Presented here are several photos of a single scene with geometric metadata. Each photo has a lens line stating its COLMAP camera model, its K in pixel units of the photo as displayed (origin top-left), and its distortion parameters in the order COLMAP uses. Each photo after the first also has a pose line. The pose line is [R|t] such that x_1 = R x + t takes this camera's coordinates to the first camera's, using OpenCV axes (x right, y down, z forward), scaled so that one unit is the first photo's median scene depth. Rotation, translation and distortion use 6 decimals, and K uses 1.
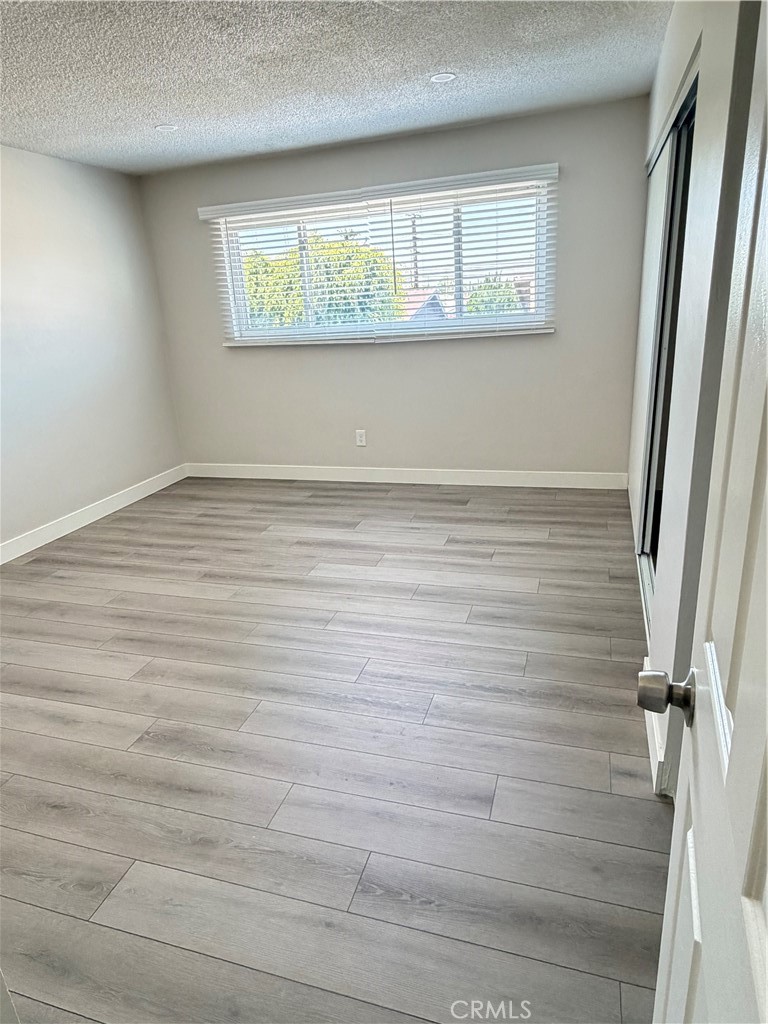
lens RADIAL K [[628.3, 0, 388.2], [0, 628.3, 507.4], [0, 0, 1]] dist [-0.002542, 0.001049]
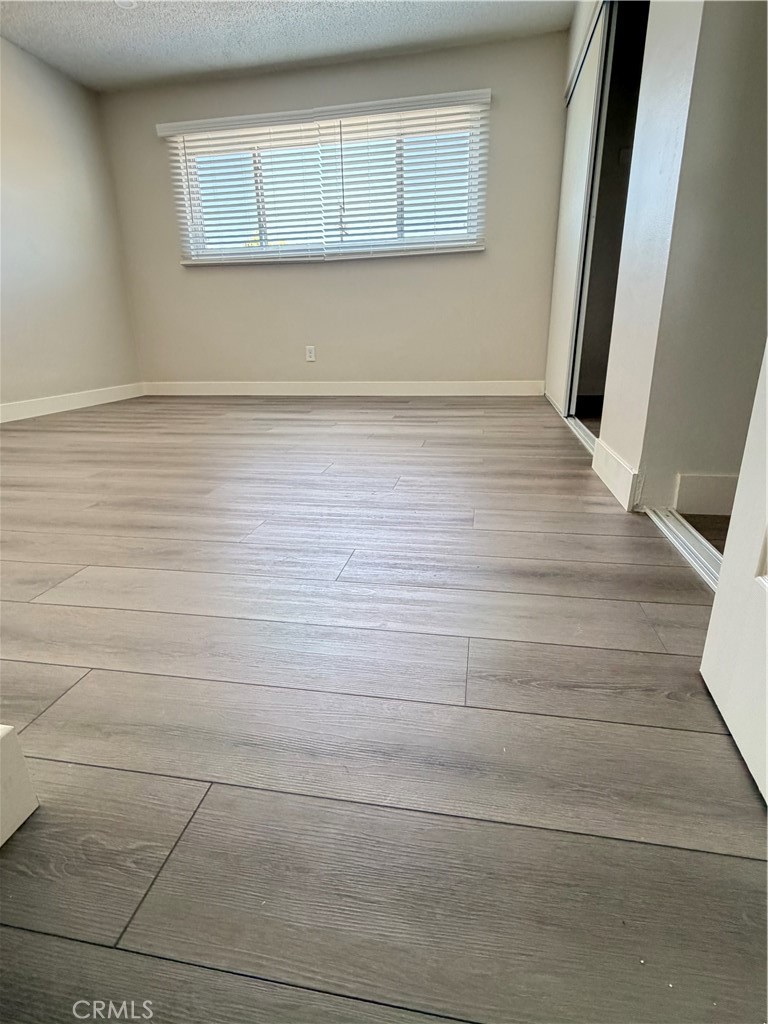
lens RADIAL K [[519.7, 0, 387.9], [0, 519.7, 516.3], [0, 0, 1]] dist [-0.014117, 0.001100]
pose [[0.991635, -0.001014, 0.129070, -0.038211], [-0.000387, 0.999941, 0.010826, 0.238224], [-0.129074, -0.010785, 0.991576, 0.110207]]
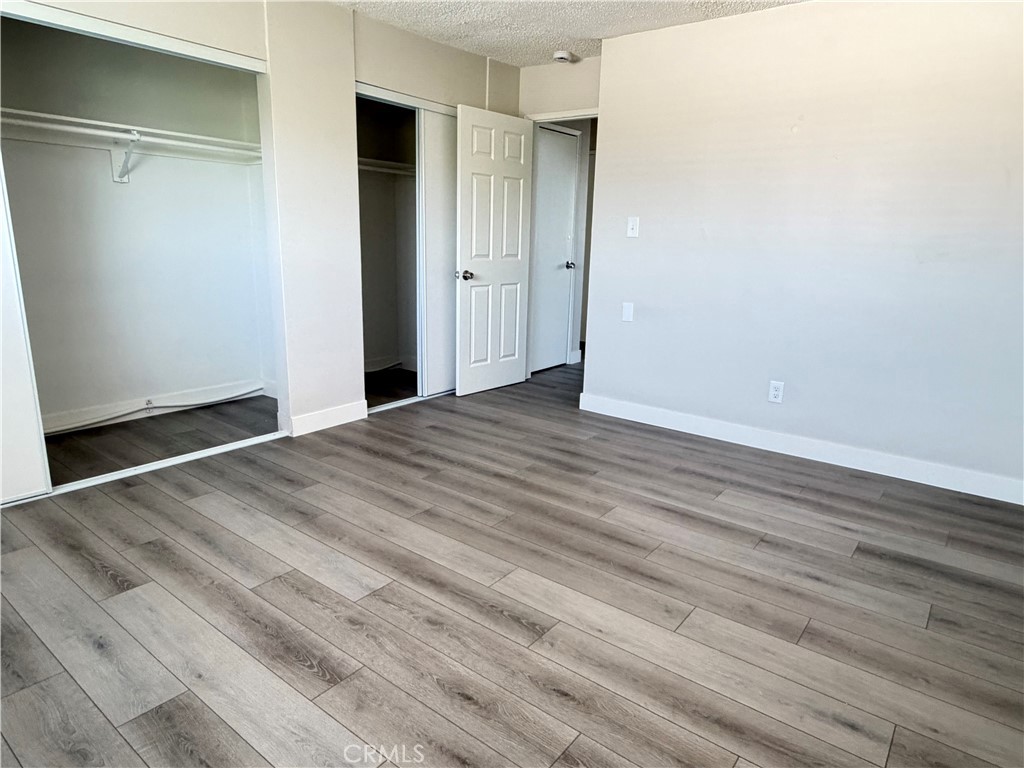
lens RADIAL K [[628.3, 0, 513.1], [0, 628.3, 383.9], [0, 0, 1]] dist [-0.002542, 0.001049]
pose [[-0.935469, -0.044621, 0.350582, -0.461287], [0.141516, 0.861699, 0.487286, -0.365304], [-0.323839, 0.505454, -0.799778, 1.367101]]
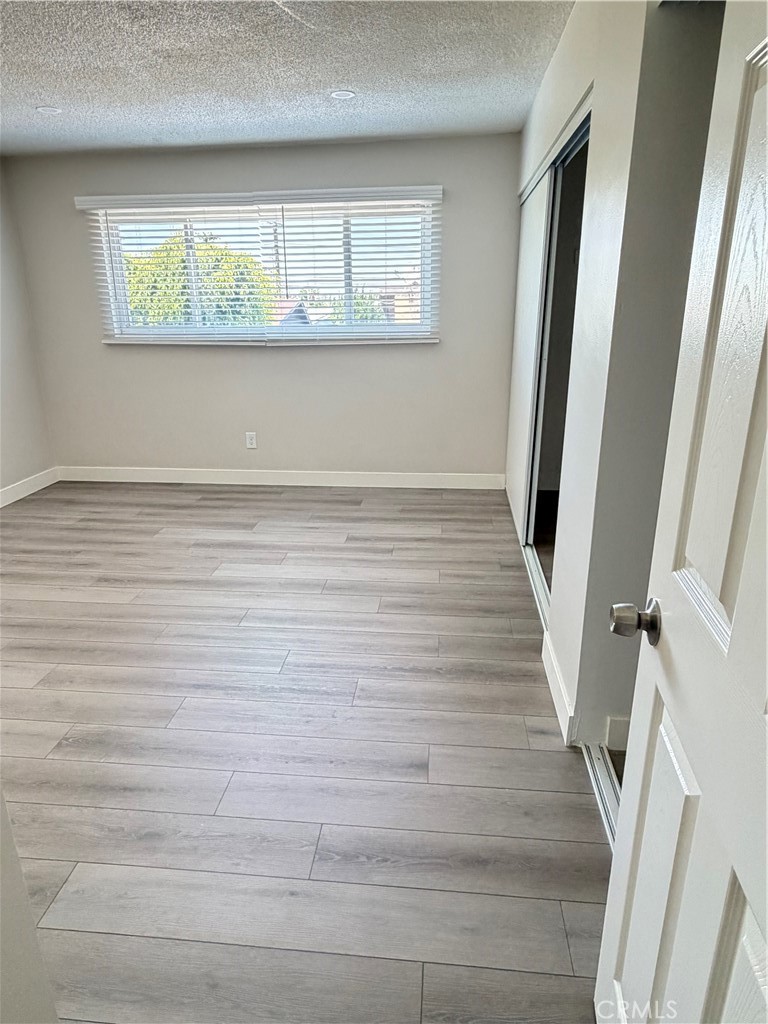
lens RADIAL K [[628.3, 0, 385.0], [0, 628.3, 507.2], [0, 0, 1]] dist [-0.002542, 0.001049]
pose [[0.977478, -0.012841, 0.210645, -0.067747], [0.016024, 0.999782, -0.013411, 0.017803], [-0.210427, 0.016485, 0.977471, -0.026037]]
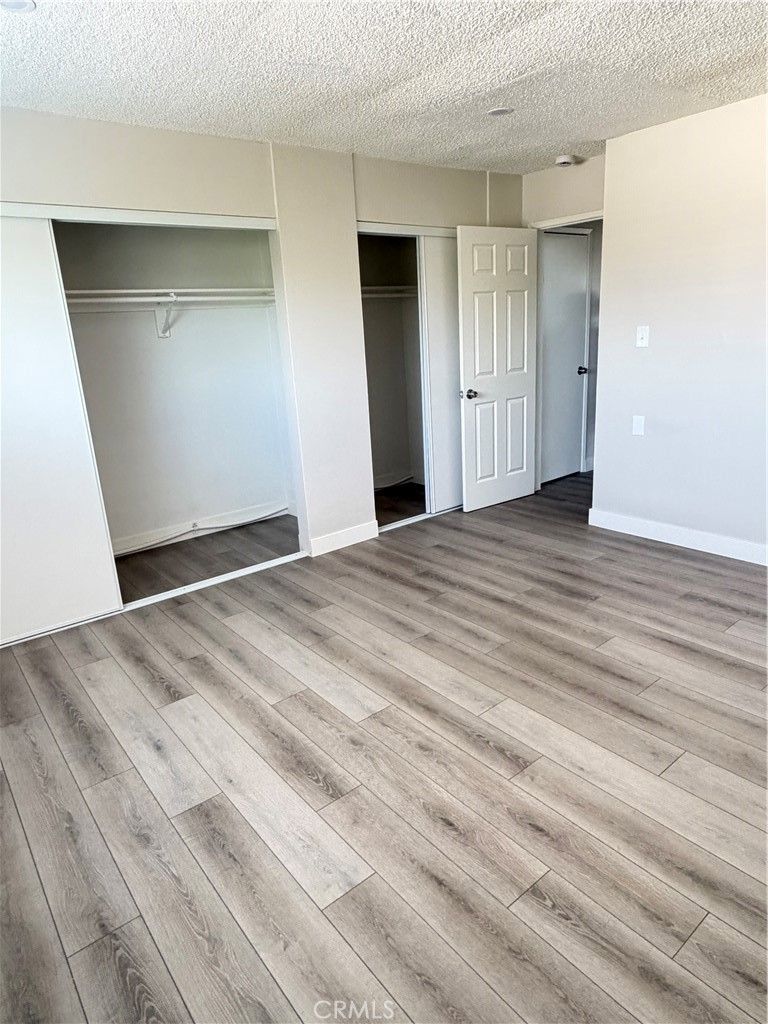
lens RADIAL K [[628.3, 0, 381.0], [0, 628.3, 505.8], [0, 0, 1]] dist [-0.002542, 0.001049]
pose [[-0.821045, -0.047178, 0.568911, -0.516058], [0.281738, 0.833267, 0.475700, -0.426783], [-0.496497, 0.550855, -0.670858, 1.354374]]
